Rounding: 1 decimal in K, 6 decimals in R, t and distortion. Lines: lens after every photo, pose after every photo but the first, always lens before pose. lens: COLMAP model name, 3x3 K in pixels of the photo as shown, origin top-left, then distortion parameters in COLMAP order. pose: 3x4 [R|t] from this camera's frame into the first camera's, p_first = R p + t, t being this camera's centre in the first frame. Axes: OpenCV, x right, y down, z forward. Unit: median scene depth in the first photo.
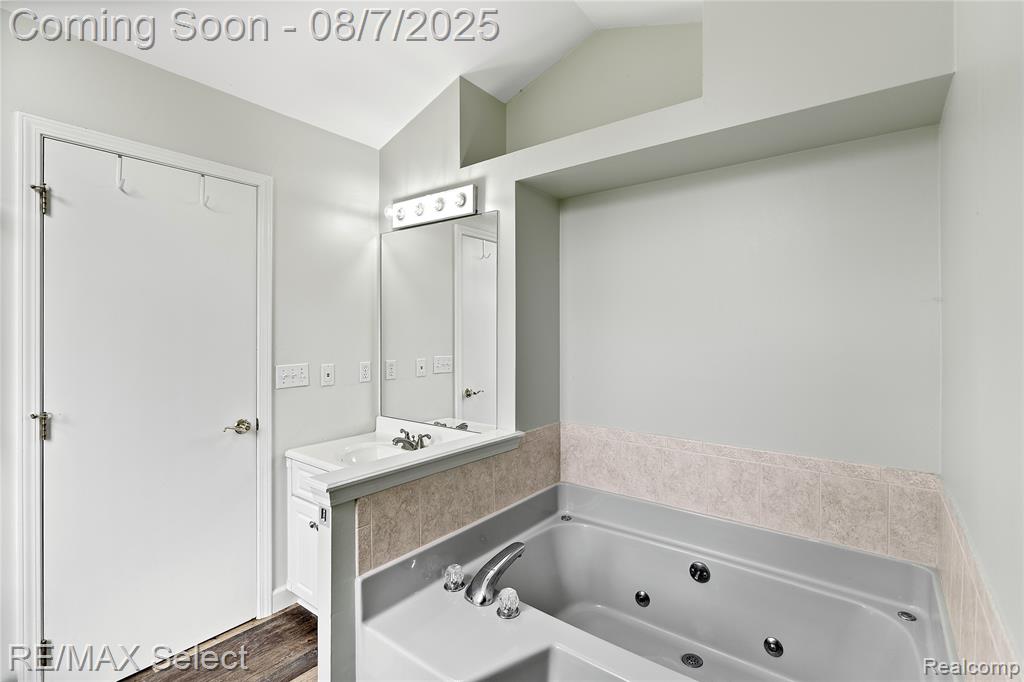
lens RADIAL K [[460.7, 0, 519.3], [0, 460.7, 328.7], [0, 0, 1]] dist [-0.008412, 0.000750]
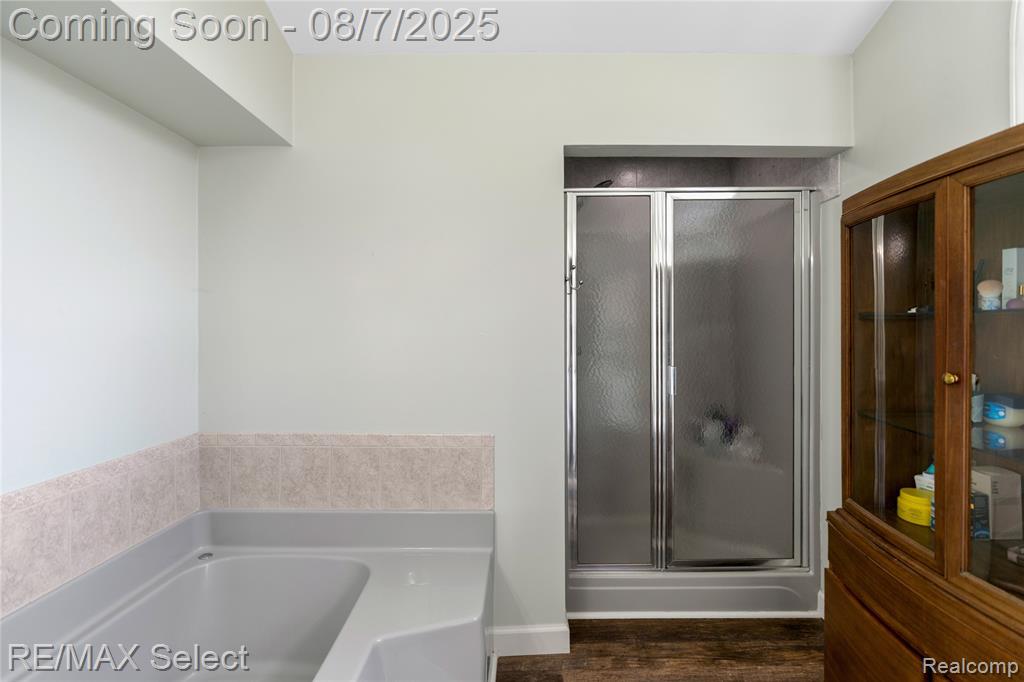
lens RADIAL K [[460.7, 0, 519.3], [0, 460.7, 328.7], [0, 0, 1]] dist [-0.008412, 0.000750]
pose [[-0.597818, -0.008350, 0.801588, -0.498056], [-0.021101, 0.999763, -0.005322, 0.025023], [-0.801354, -0.020096, -0.597853, 0.915090]]
